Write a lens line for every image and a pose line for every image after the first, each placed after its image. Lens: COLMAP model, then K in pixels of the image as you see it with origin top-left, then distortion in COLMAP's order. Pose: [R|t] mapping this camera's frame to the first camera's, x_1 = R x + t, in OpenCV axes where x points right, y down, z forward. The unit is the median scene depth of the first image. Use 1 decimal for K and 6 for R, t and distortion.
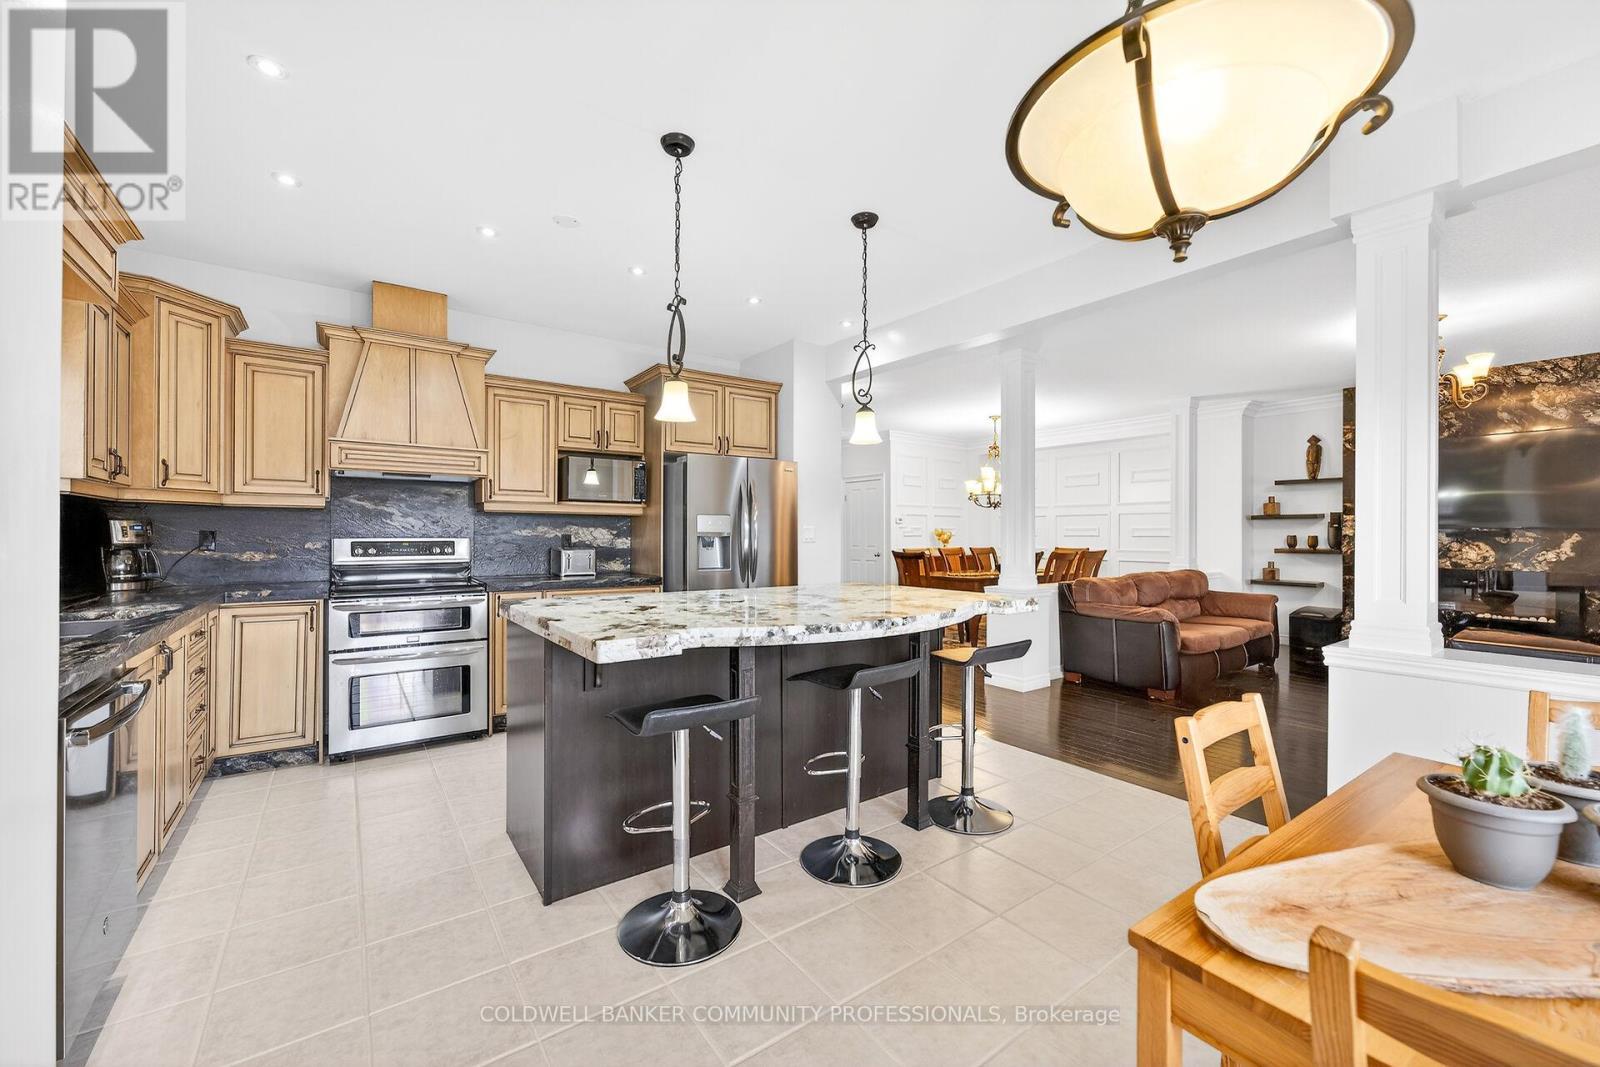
lens RADIAL K [[637.6, 0, 798.9], [0, 637.6, 532.0], [0, 0, 1]] dist [-0.003384, 0.002588]
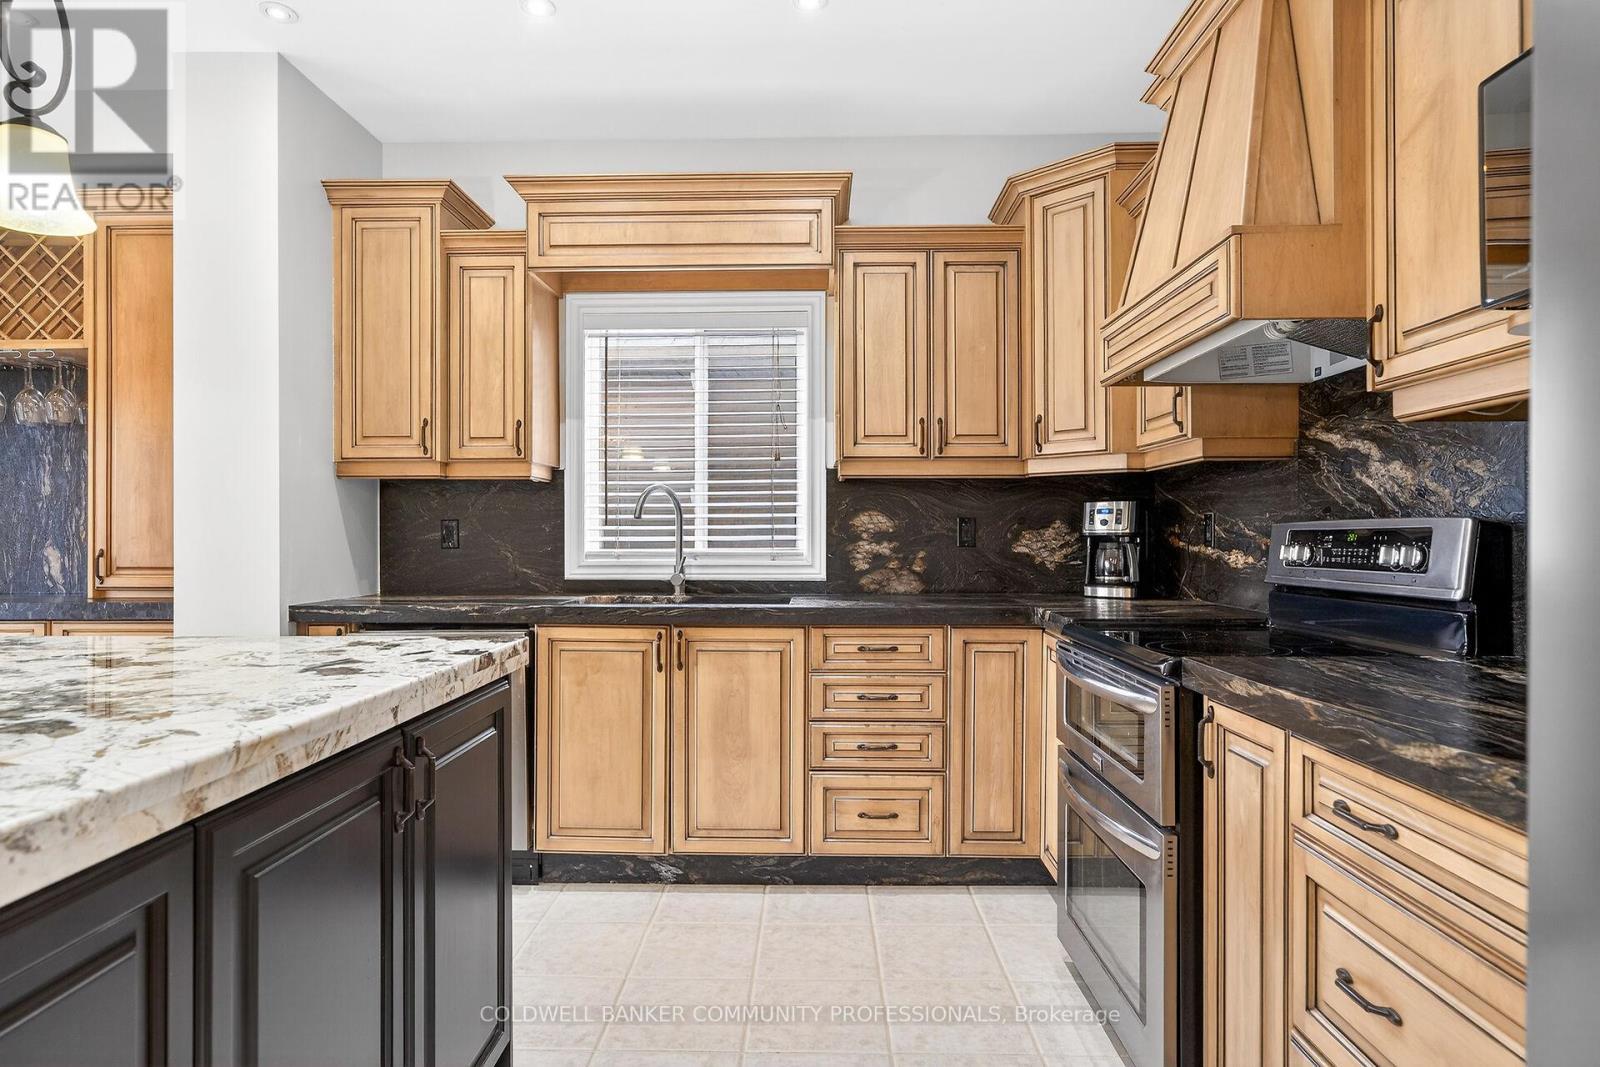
lens RADIAL K [[890.0, 0, 803.8], [0, 890.0, 529.8], [0, 0, 1]] dist [-0.013371, 0.002252]
pose [[-0.584968, -0.010687, -0.810986, -0.024516], [-0.001384, 0.999925, -0.012179, 0.023410], [0.811055, -0.006002, -0.584939, 1.143717]]
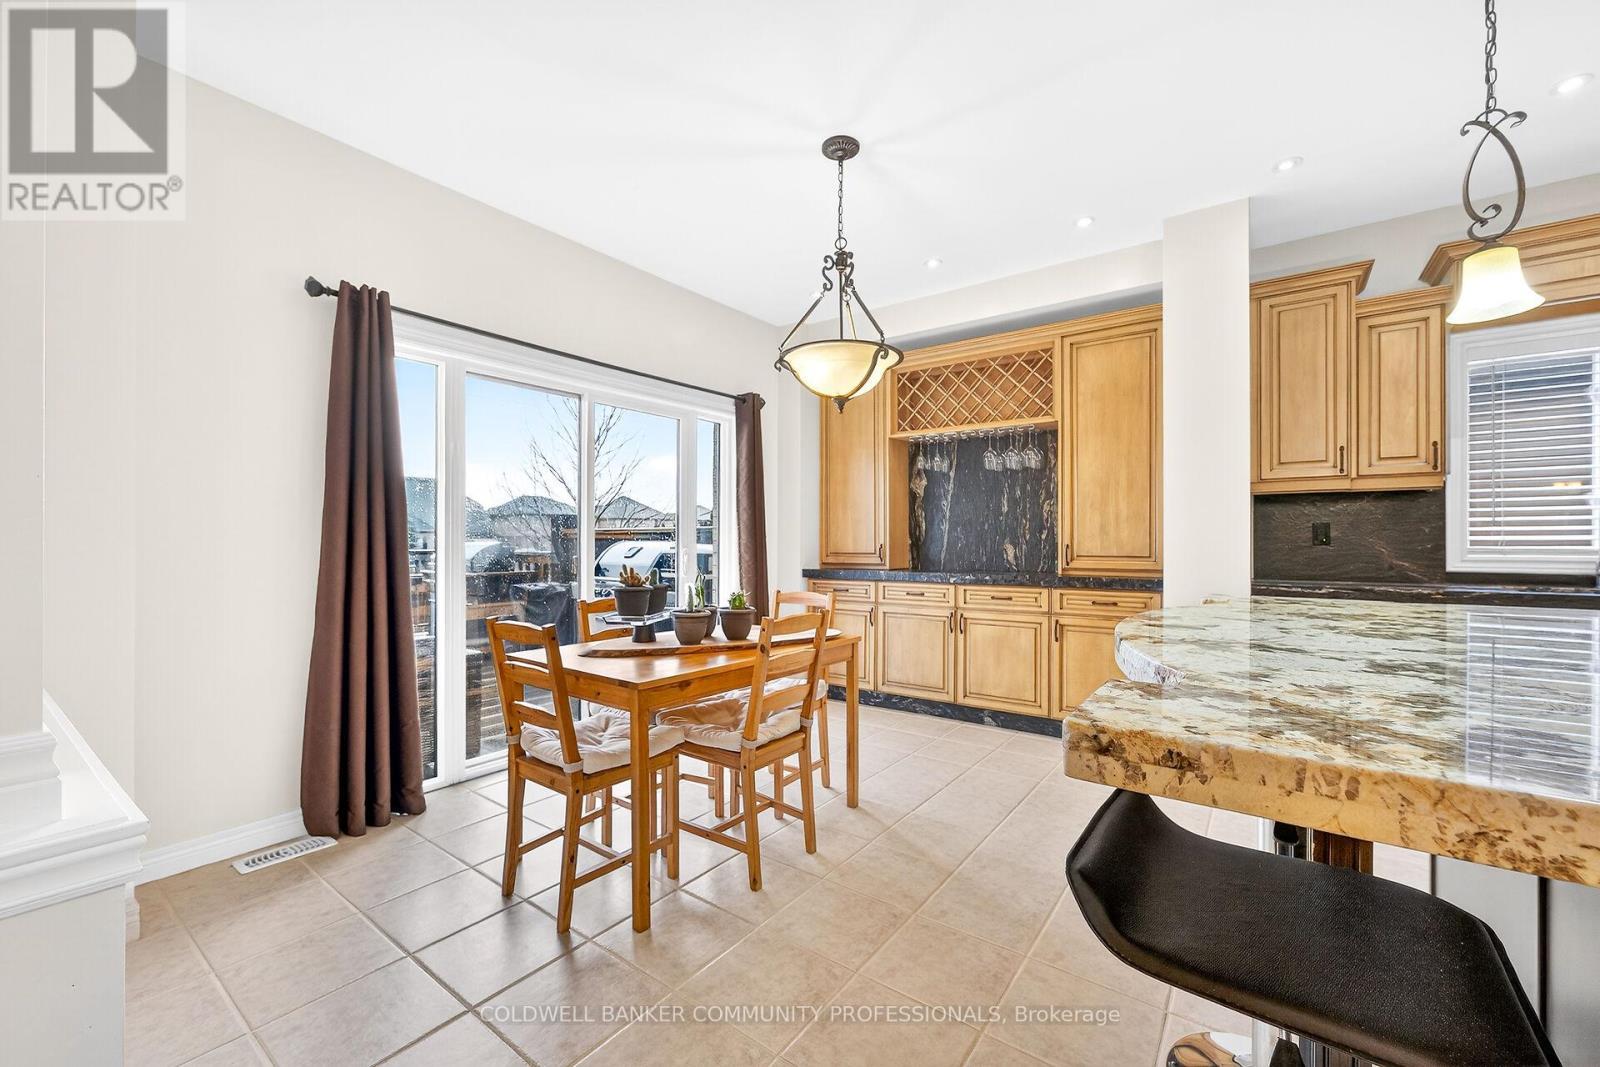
lens RADIAL K [[637.6, 0, 797.0], [0, 637.6, 541.9], [0, 0, 1]] dist [-0.003384, 0.002588]
pose [[-0.951730, -0.008410, -0.306822, 0.404847], [-0.008009, 0.999965, -0.002566, 0.035680], [0.306833, 0.000015, -0.951764, 0.906263]]
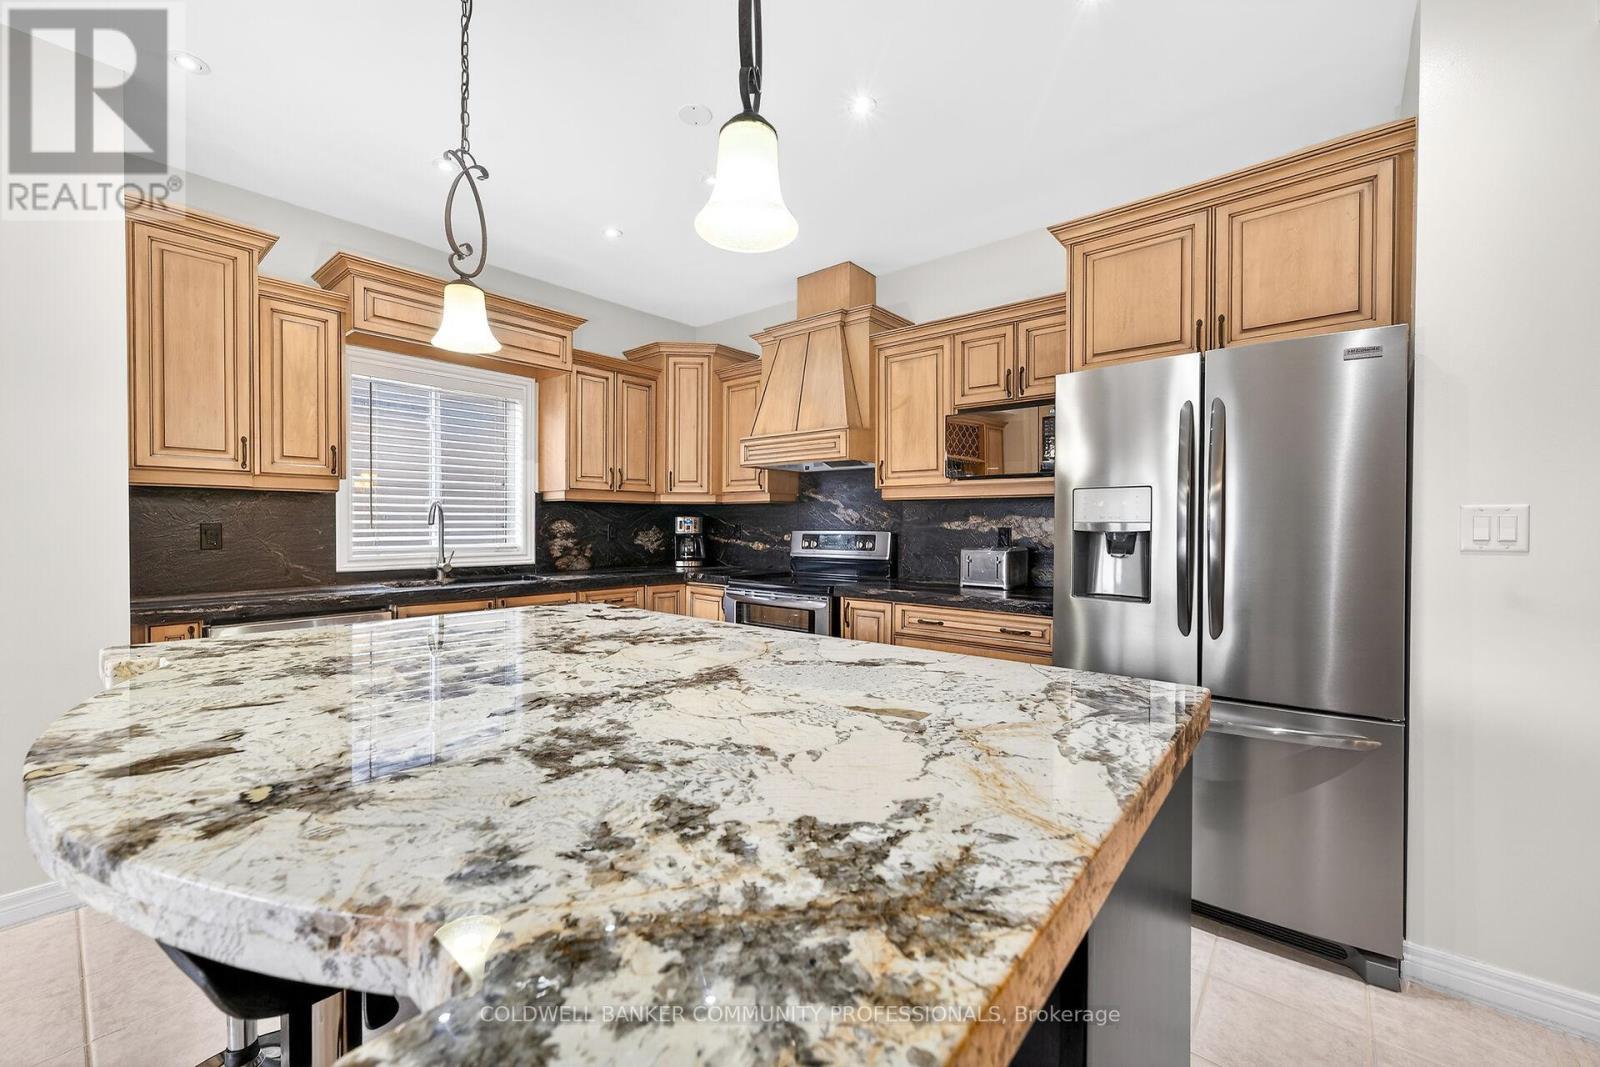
lens RADIAL K [[637.6, 0, 784.1], [0, 637.6, 529.6], [0, 0, 1]] dist [-0.003384, 0.002588]
pose [[0.243019, 0.002054, -0.970019, 0.323278], [-0.001541, 0.999997, 0.001732, 0.006078], [0.970020, 0.001074, 0.243021, 0.754426]]
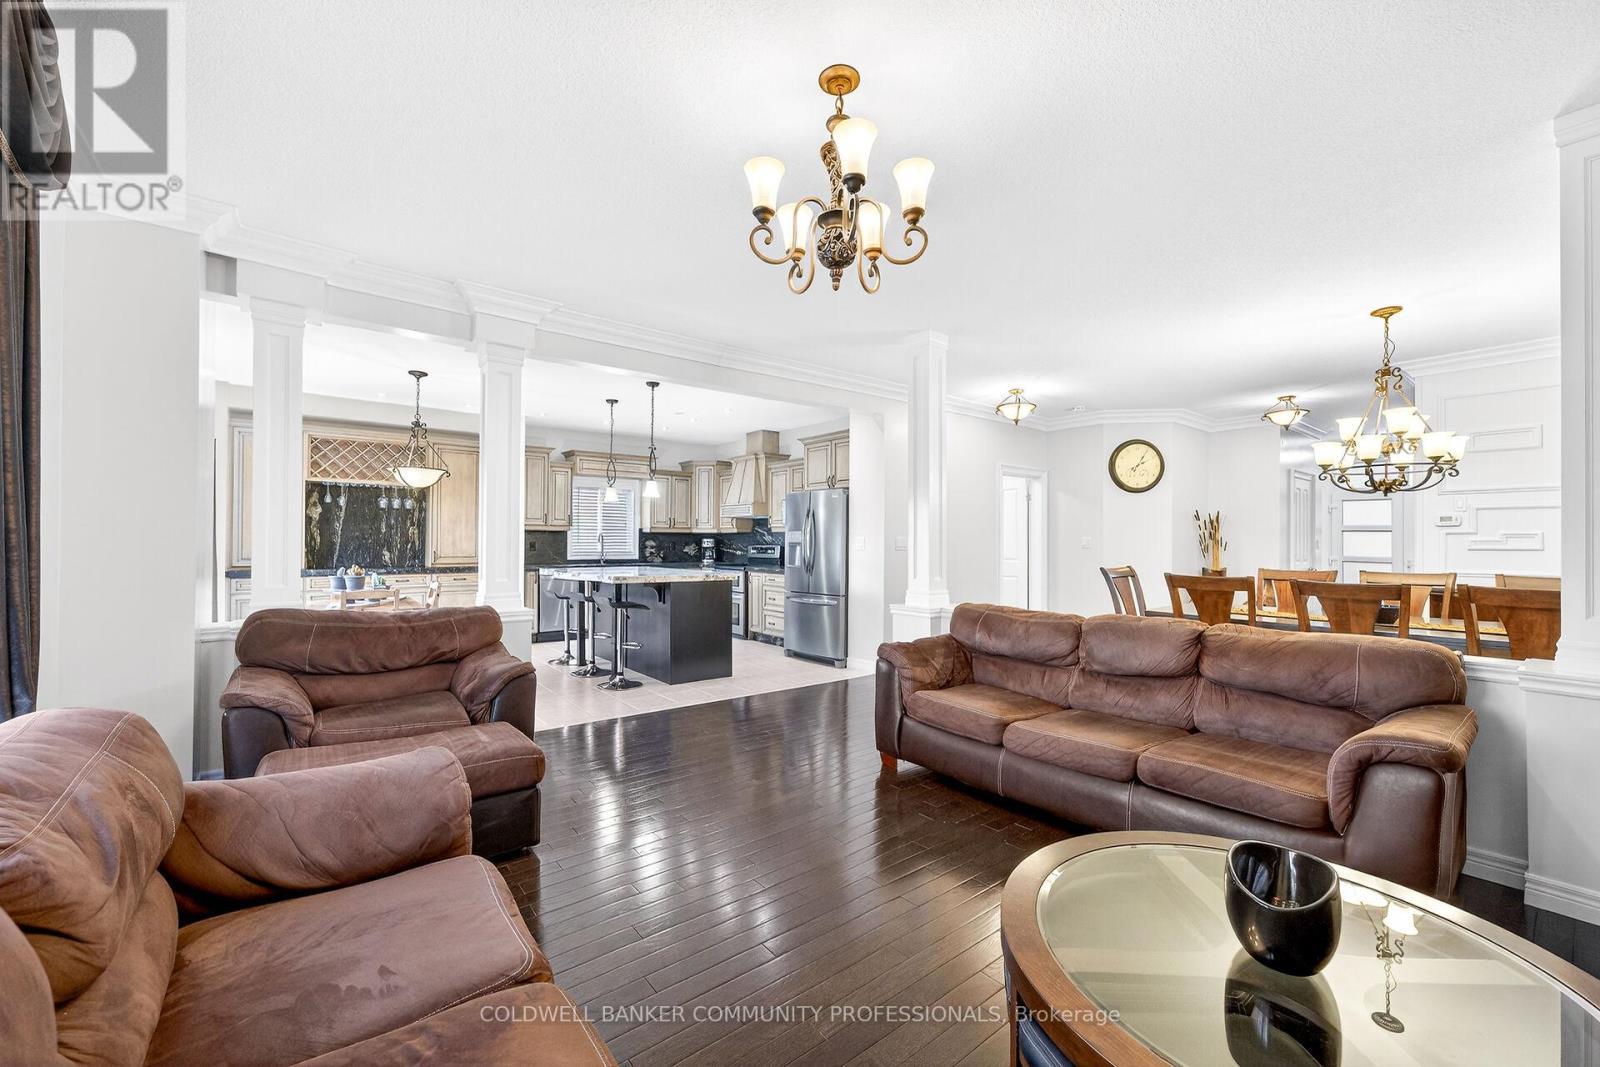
lens RADIAL K [[637.6, 0, 769.5], [0, 637.6, 541.6], [0, 0, 1]] dist [-0.003384, 0.002588]
pose [[0.018059, -0.007314, -0.999810, 1.696555], [-0.004647, 0.999962, -0.007399, 0.013060], [0.999826, 0.004780, 0.018024, 1.077062]]
